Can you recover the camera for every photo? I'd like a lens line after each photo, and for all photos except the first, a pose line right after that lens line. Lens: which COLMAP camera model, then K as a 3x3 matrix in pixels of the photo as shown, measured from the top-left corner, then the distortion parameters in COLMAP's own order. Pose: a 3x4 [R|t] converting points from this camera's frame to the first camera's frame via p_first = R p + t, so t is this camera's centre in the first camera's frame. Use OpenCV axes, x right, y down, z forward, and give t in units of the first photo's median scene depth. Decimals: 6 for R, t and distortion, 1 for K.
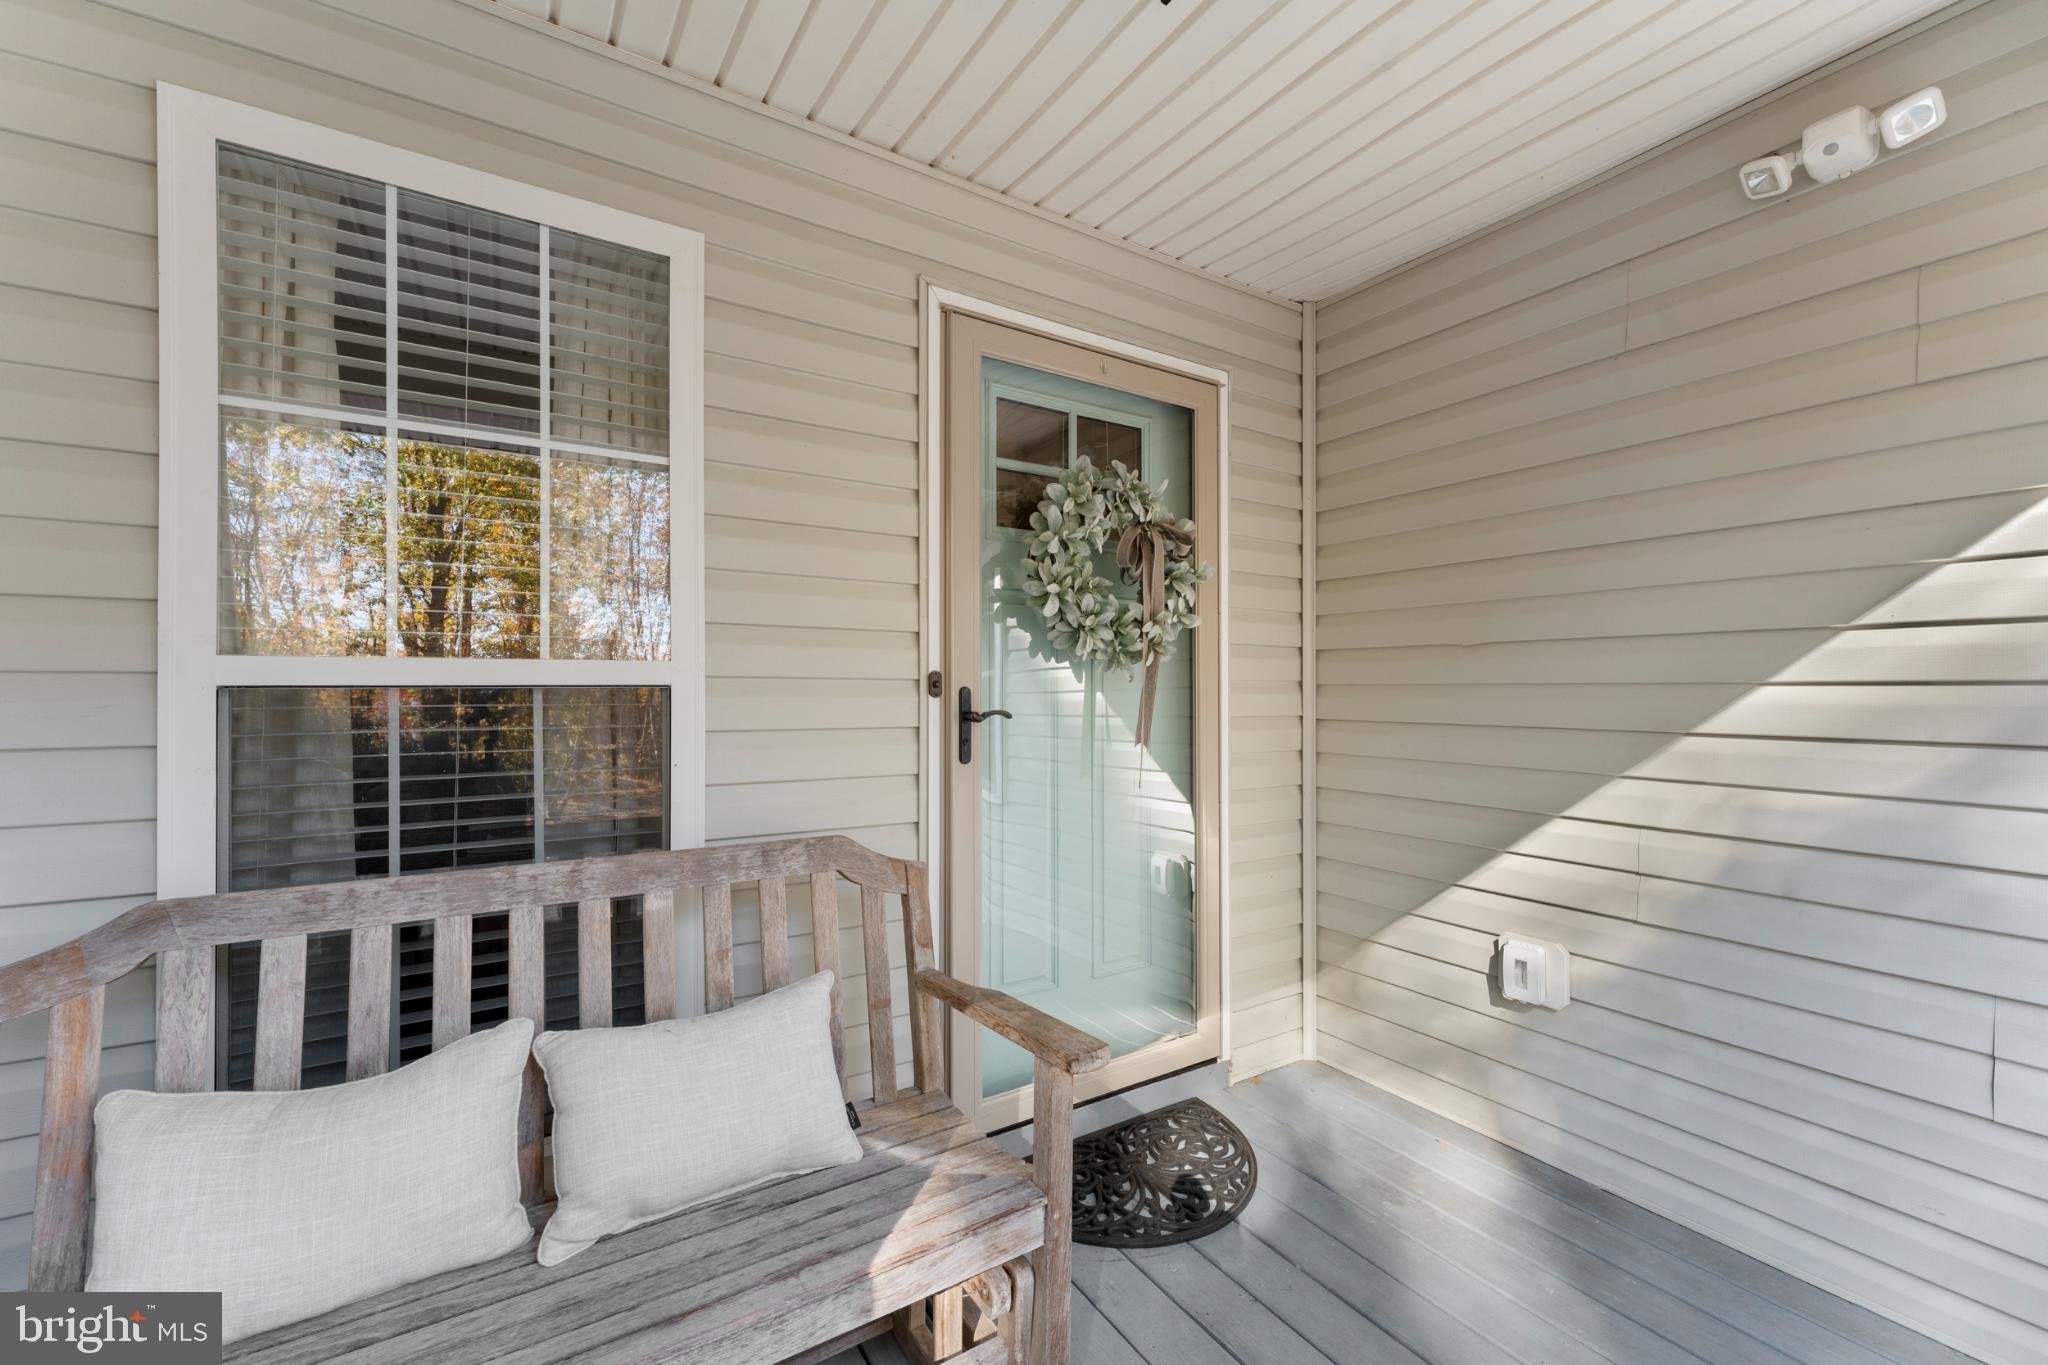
lens RADIAL K [[826.6, 0, 1028.8], [0, 826.6, 684.1], [0, 0, 1]] dist [-0.008597, 0.000952]
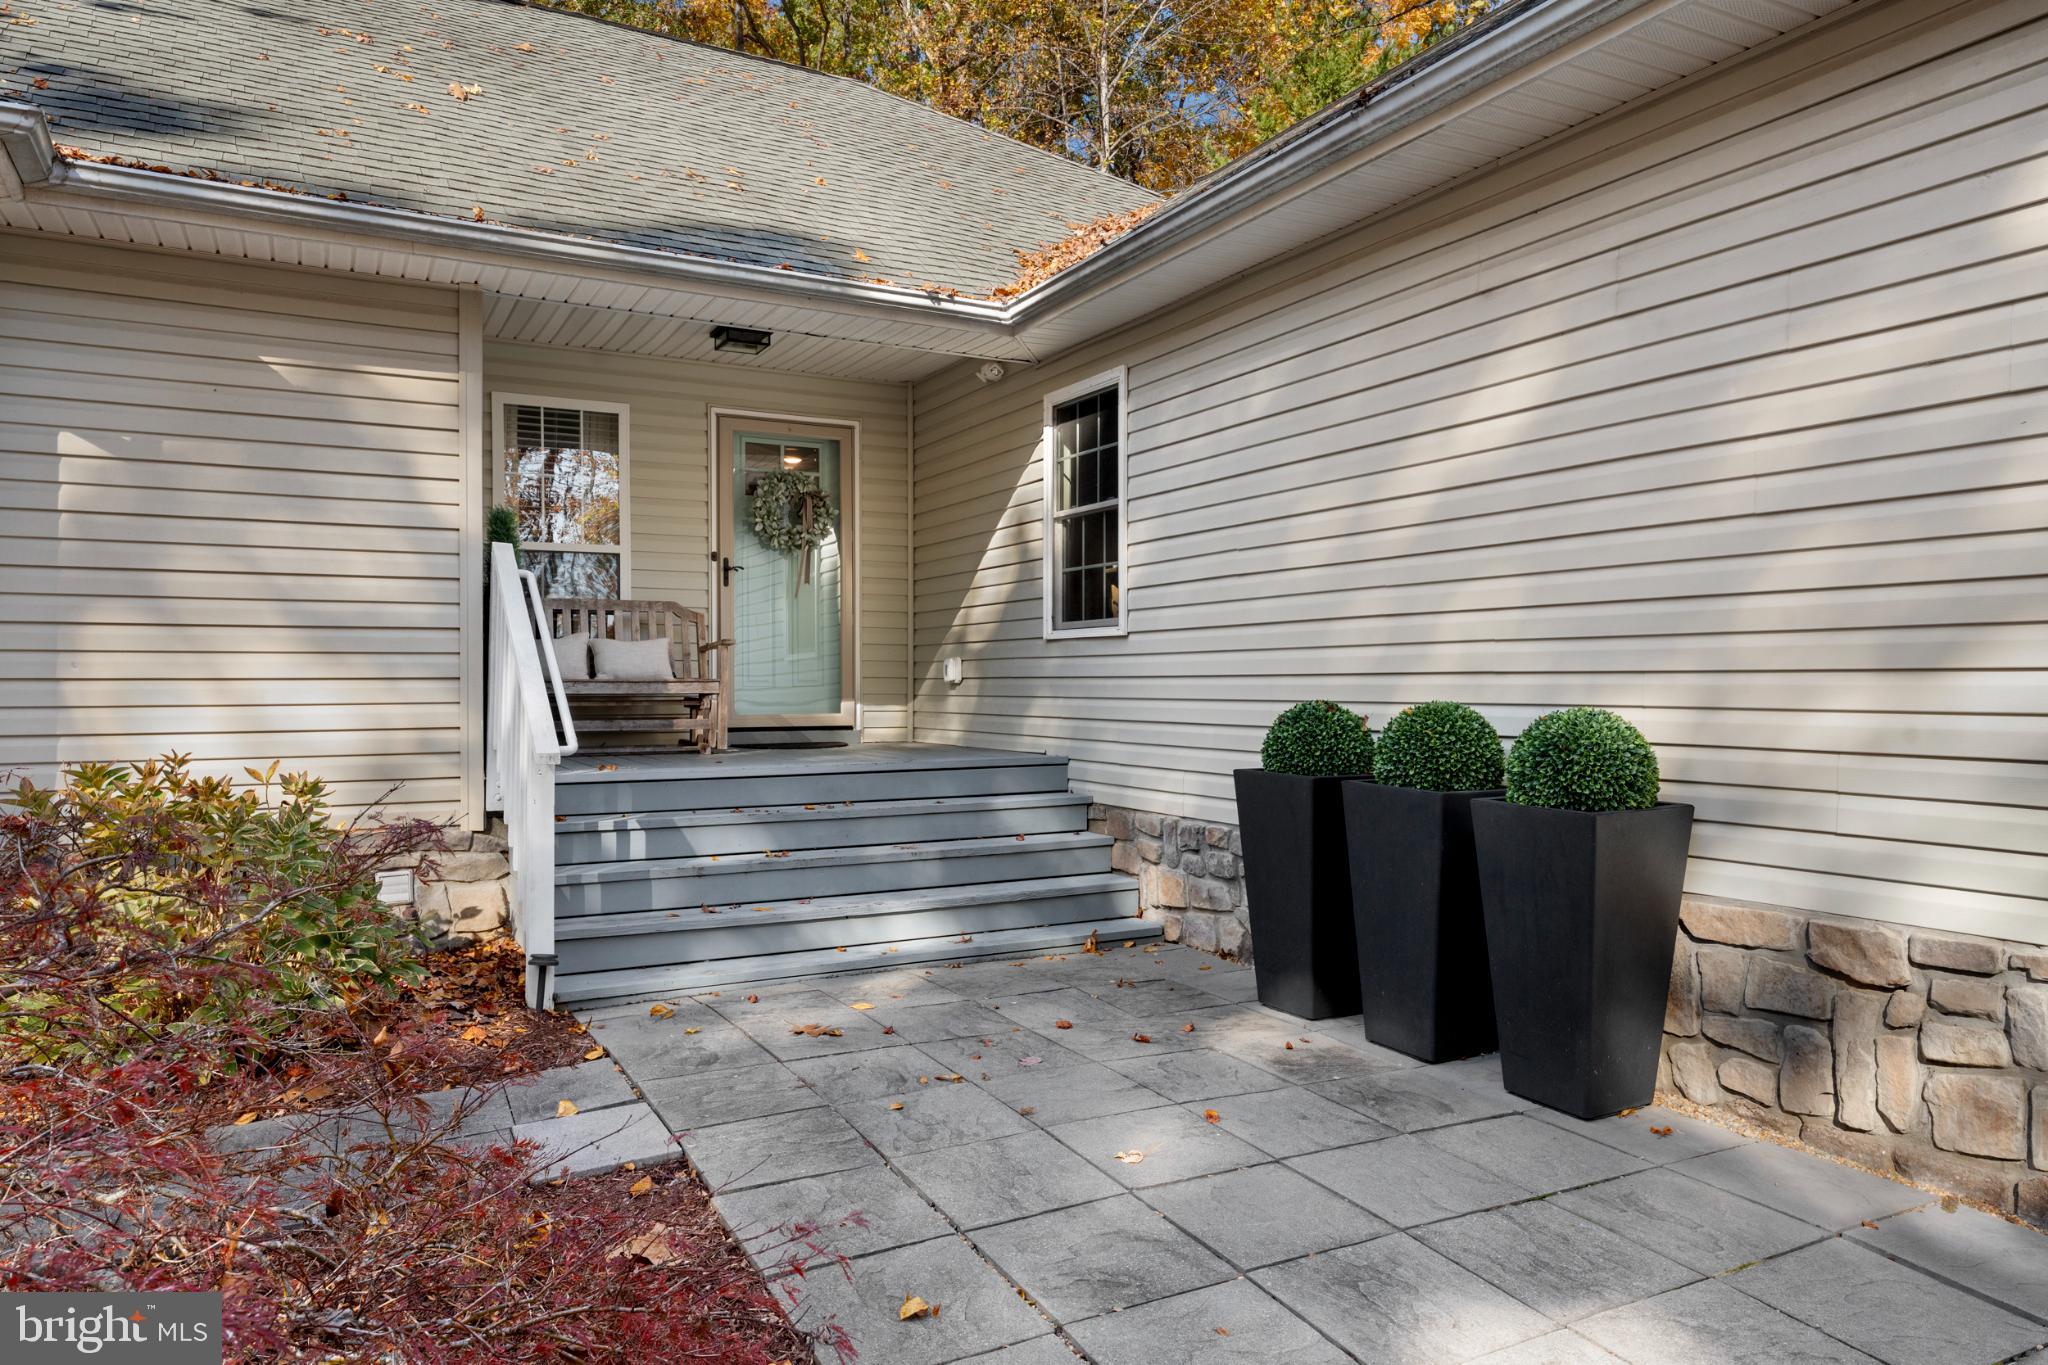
lens RADIAL K [[1308.3, 0, 1020.5], [0, 1308.3, 681.5], [0, 0, 1]] dist [0.000513, 0.000110]
pose [[0.995999, -0.002917, -0.089321, 1.246247], [0.004192, 0.999892, 0.014096, 0.347427], [0.089271, -0.014414, 0.995903, -3.128688]]
